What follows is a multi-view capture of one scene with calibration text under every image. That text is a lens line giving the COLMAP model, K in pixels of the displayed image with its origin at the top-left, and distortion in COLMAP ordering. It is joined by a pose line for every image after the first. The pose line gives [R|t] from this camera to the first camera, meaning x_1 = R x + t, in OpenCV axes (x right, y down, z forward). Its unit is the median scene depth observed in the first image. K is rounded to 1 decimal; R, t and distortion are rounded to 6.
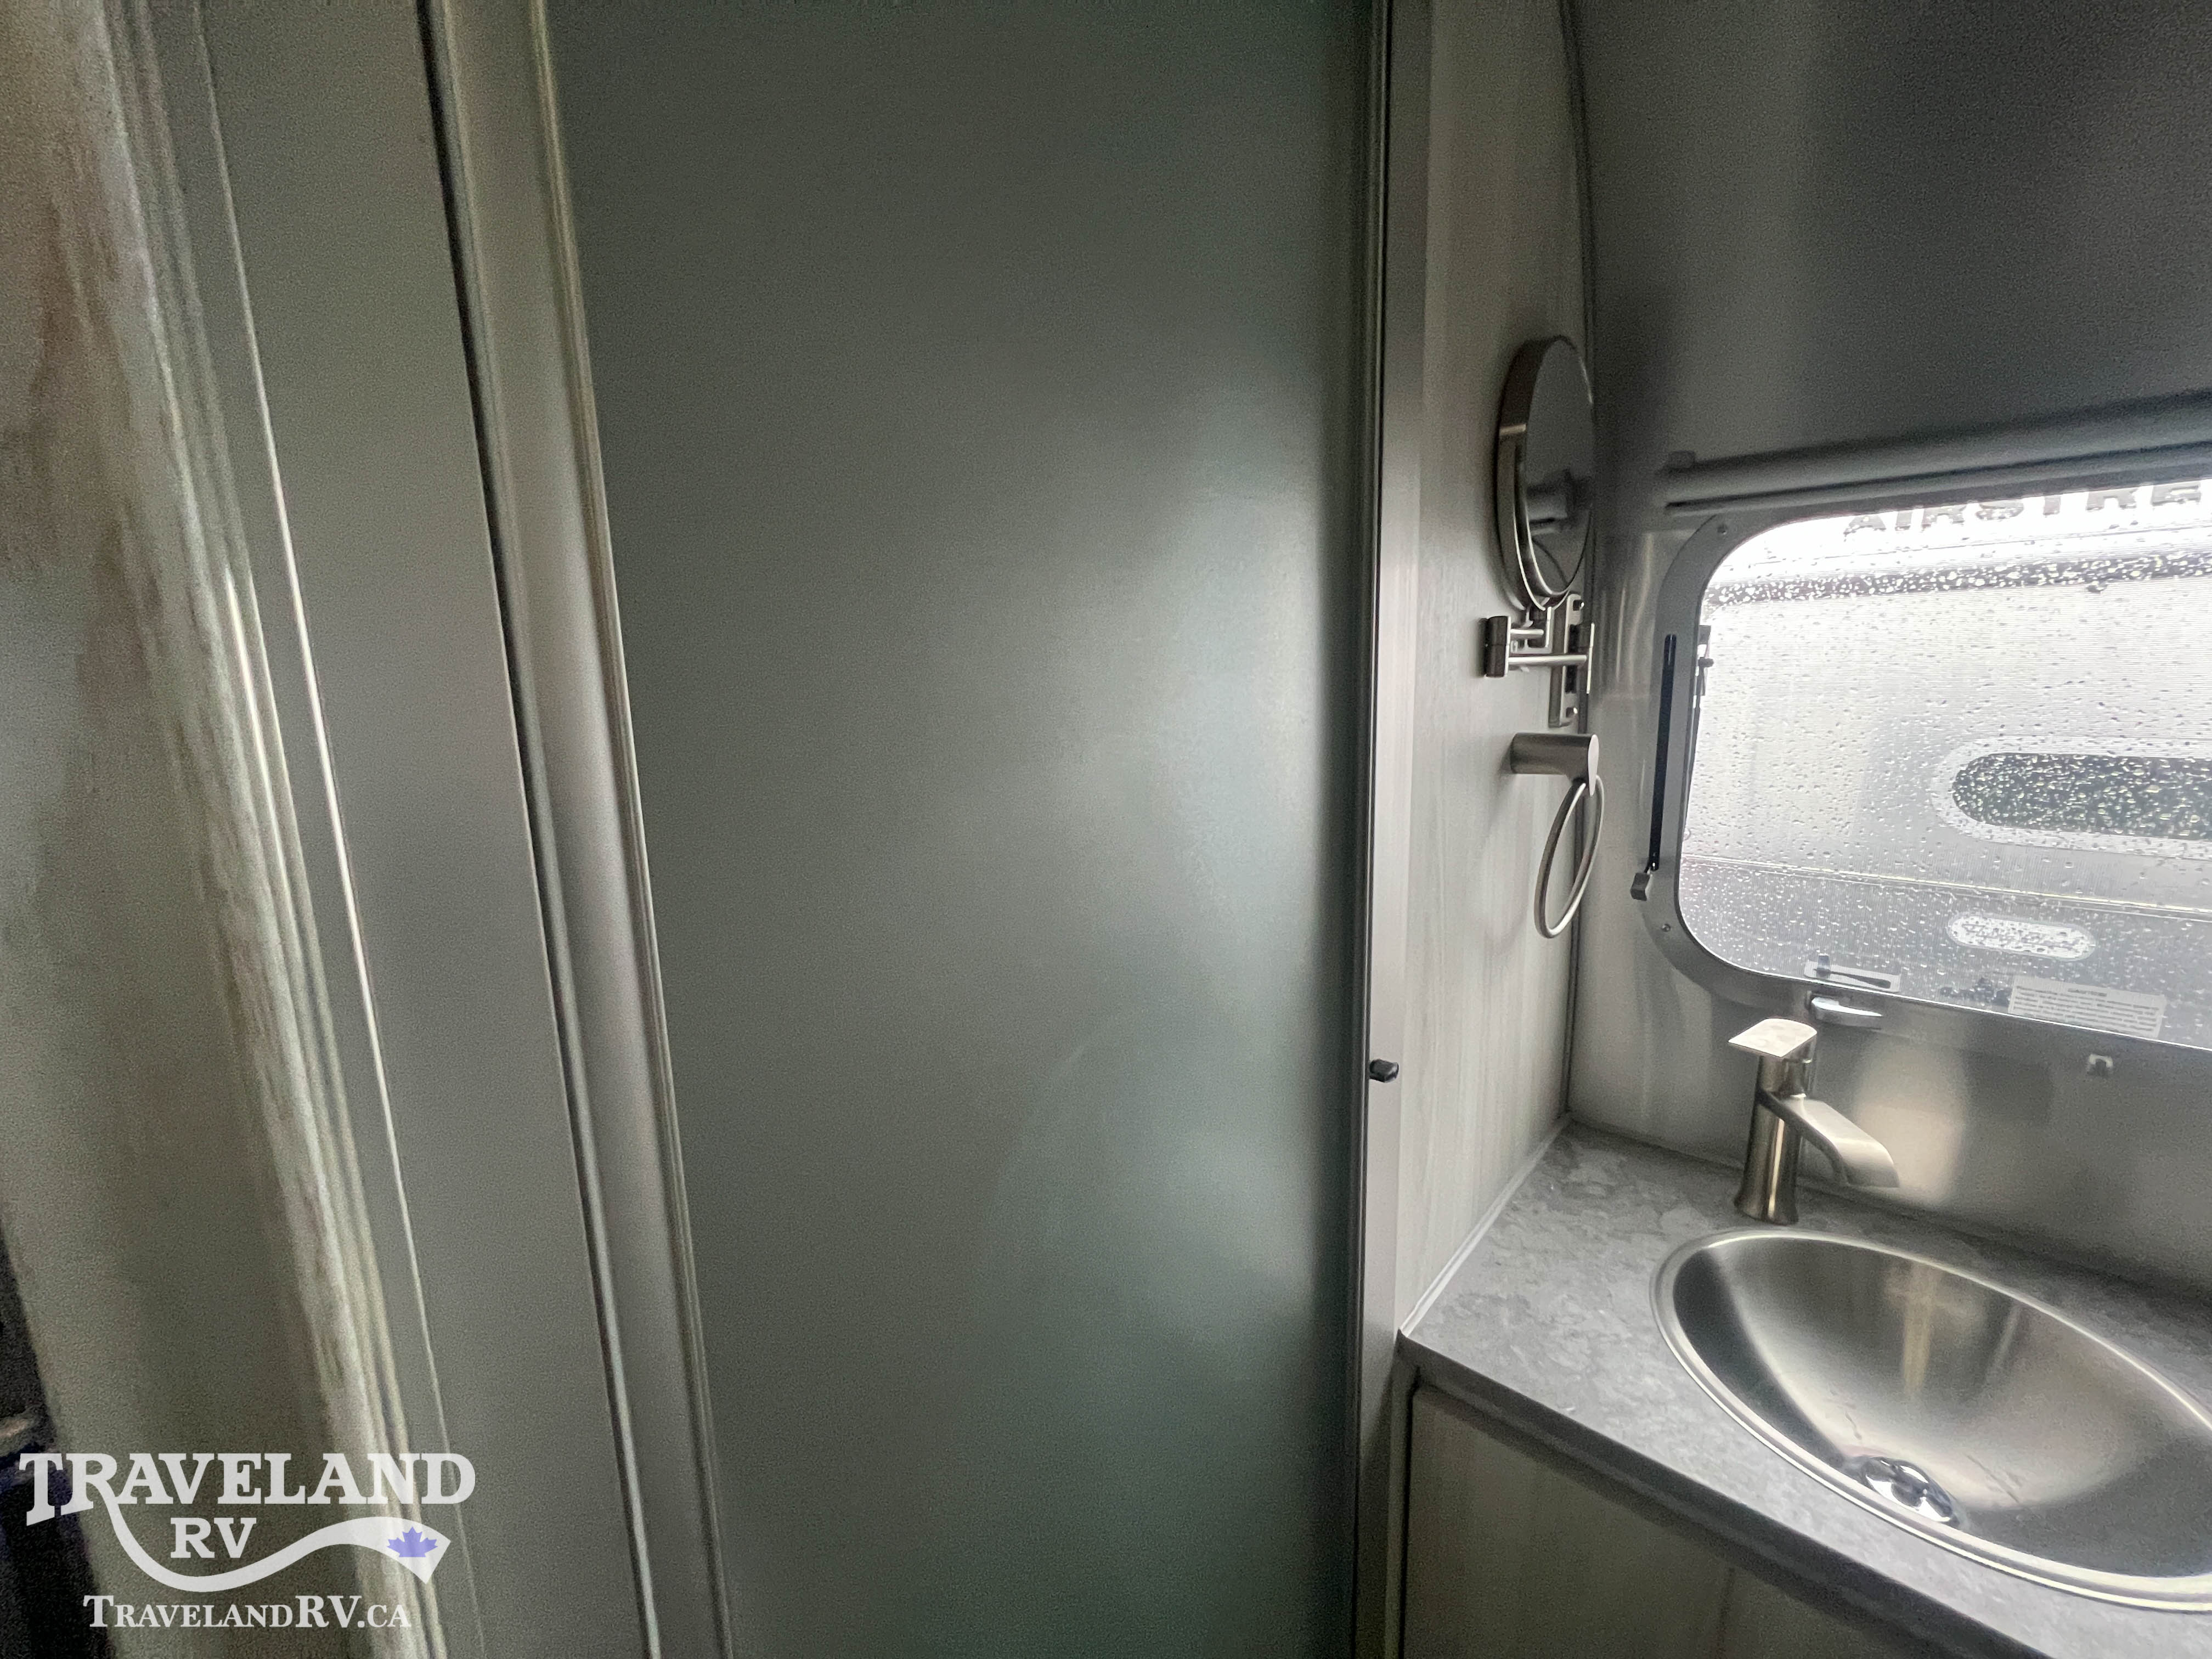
lens RADIAL K [[886.5, 0, 1094.9], [0, 886.5, 824.6], [0, 0, 1]] dist [-0.003464, -0.000685]
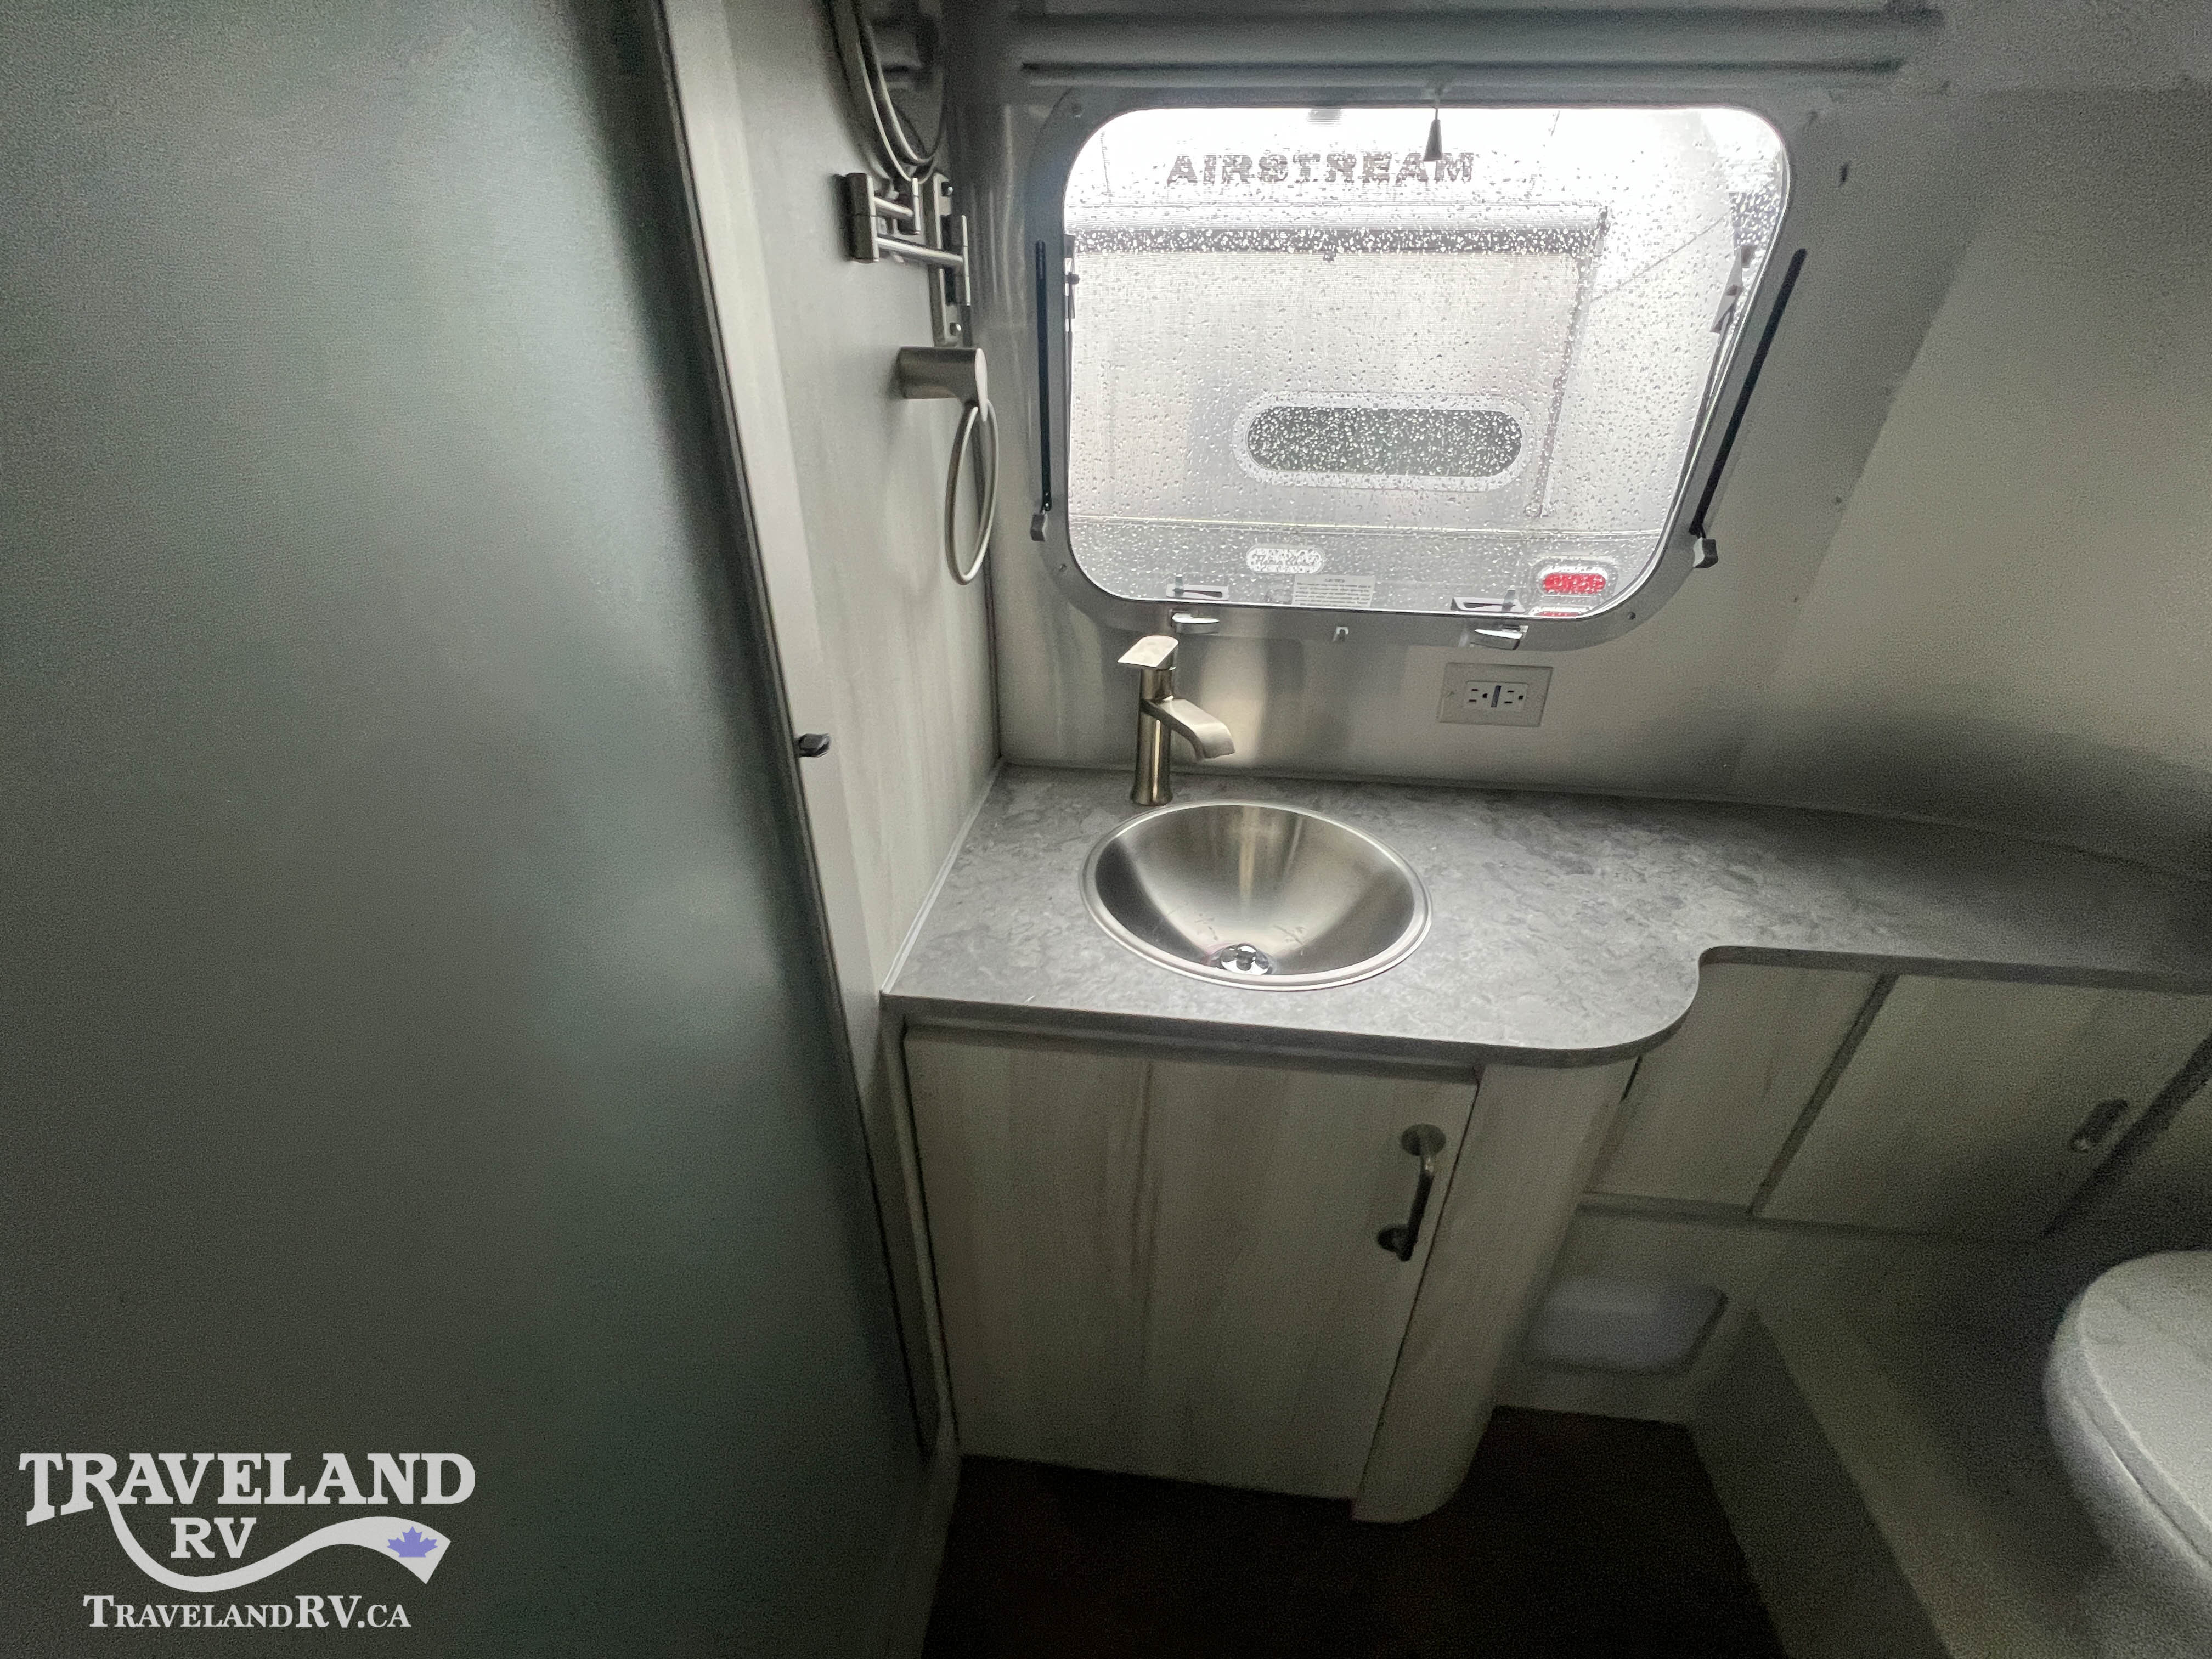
lens RADIAL K [[886.5, 0, 1110.7], [0, 886.5, 832.3], [0, 0, 1]] dist [-0.003464, -0.000685]
pose [[0.802873, -0.261142, 0.535910, 0.050311], [0.067907, 0.933162, 0.352983, 0.050403], [-0.592270, -0.247008, 0.766944, 0.090764]]
